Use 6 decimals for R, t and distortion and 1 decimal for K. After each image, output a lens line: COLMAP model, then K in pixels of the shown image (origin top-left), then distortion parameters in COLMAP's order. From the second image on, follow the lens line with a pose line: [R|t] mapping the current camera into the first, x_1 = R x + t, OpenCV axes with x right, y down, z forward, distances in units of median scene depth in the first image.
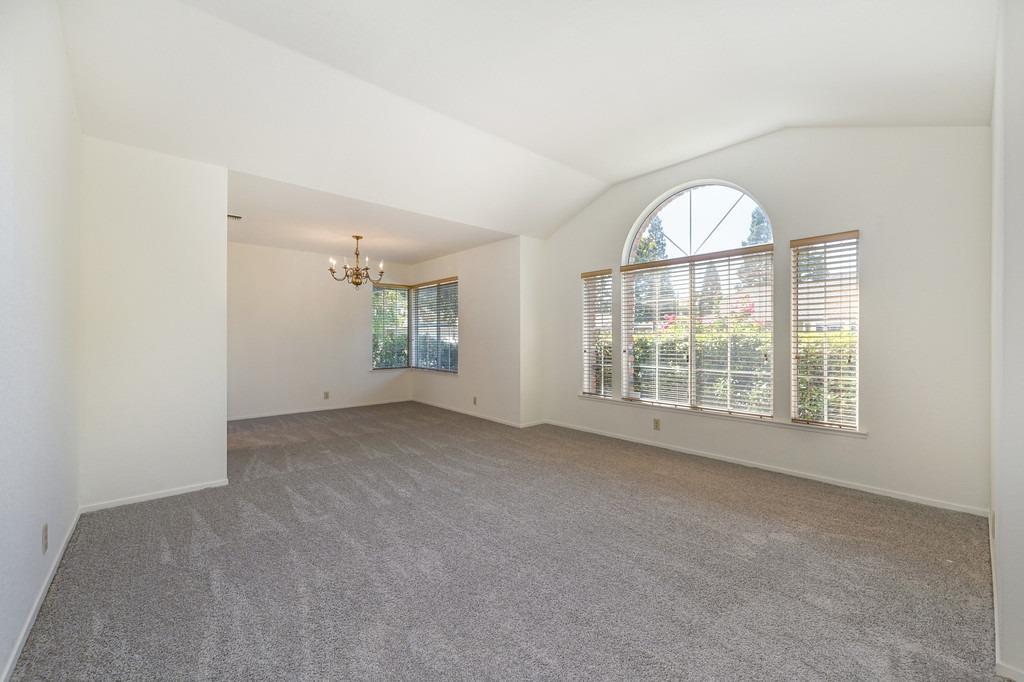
lens RADIAL K [[406.3, 0, 512.1], [0, 406.3, 337.9], [0, 0, 1]] dist [-0.000064, -0.000062]
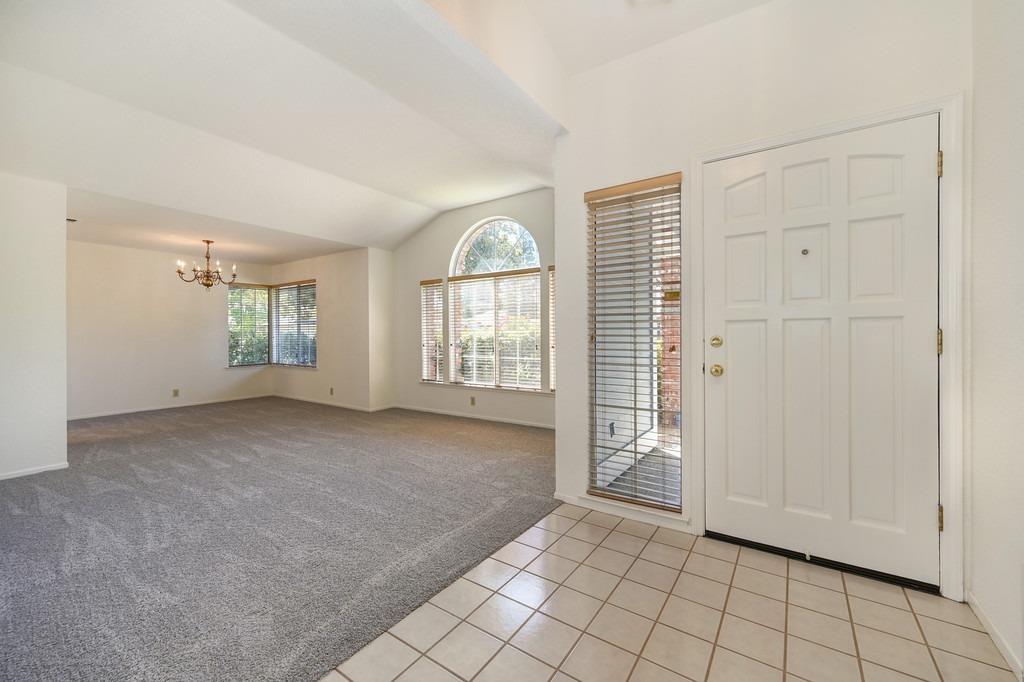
lens RADIAL K [[409.3, 0, 512.7], [0, 409.3, 333.9], [0, 0, 1]] dist [-0.000072, 0.000108]
pose [[0.968921, -0.006742, 0.247279, 0.144678], [0.007064, 0.999975, -0.000415, 0.001004], [-0.247270, 0.002149, 0.968944, -0.271984]]
